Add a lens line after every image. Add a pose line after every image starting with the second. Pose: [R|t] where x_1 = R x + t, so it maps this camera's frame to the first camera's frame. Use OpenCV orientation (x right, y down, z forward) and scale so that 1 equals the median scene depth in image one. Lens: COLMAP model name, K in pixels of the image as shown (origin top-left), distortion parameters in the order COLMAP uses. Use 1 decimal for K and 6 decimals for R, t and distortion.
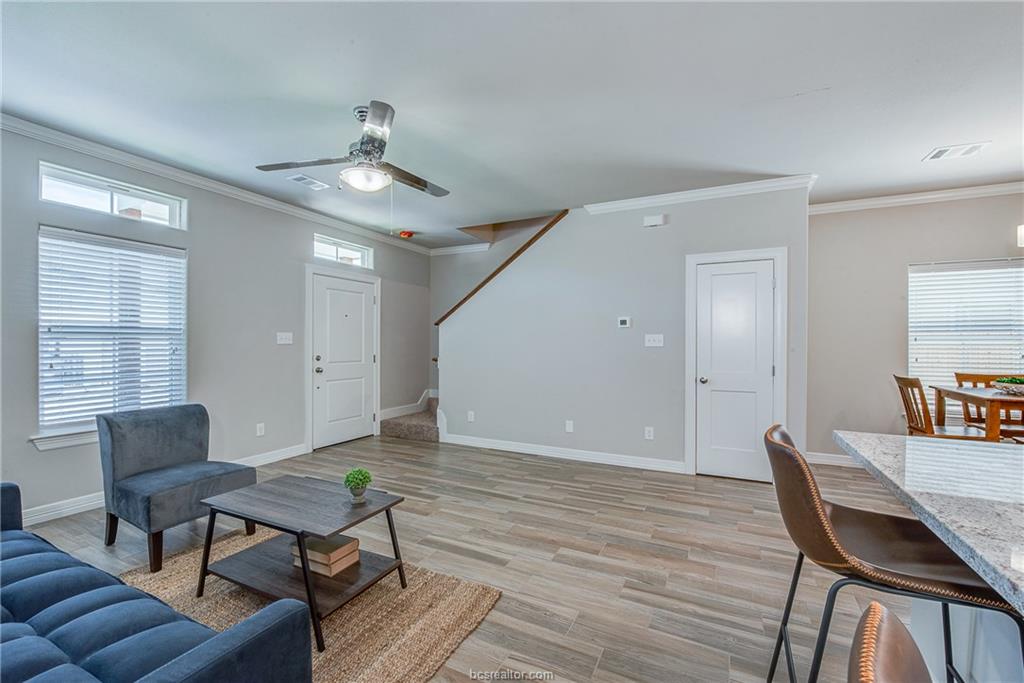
lens RADIAL K [[416.3, 0, 478.9], [0, 416.3, 340.4], [0, 0, 1]] dist [0.000740, 0.000040]
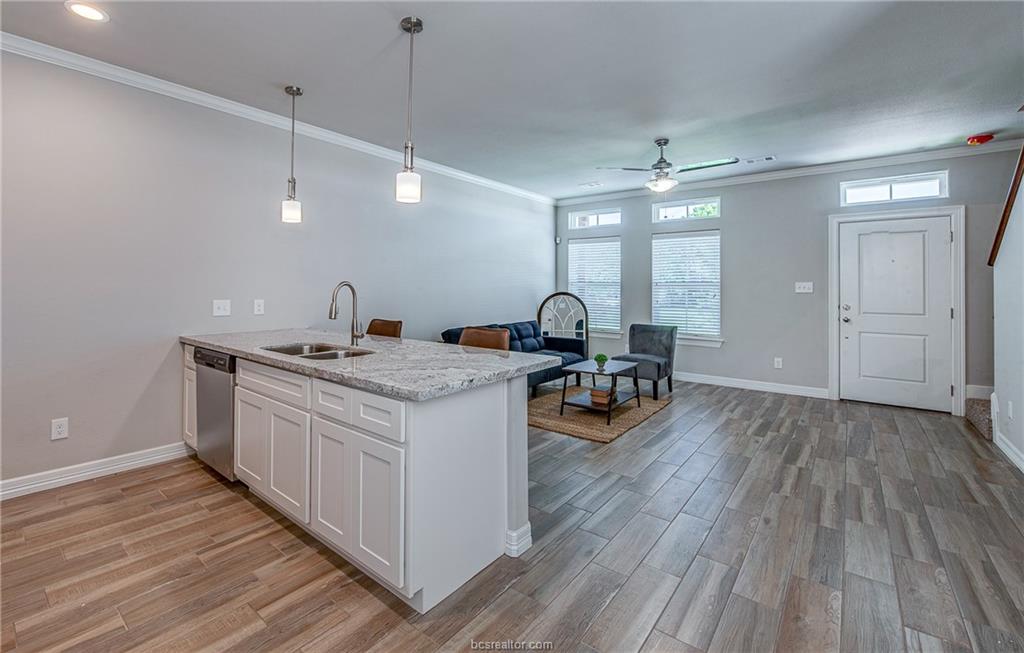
lens RADIAL K [[445.7, 0, 512.1], [0, 445.7, 276.1], [0, 0, 1]] dist [-0.000186, -0.000199]
pose [[-0.139496, -0.032707, -0.989682, 1.023562], [-0.005253, 0.999465, -0.032290, 0.009326], [0.990209, 0.000695, -0.139593, 0.483551]]
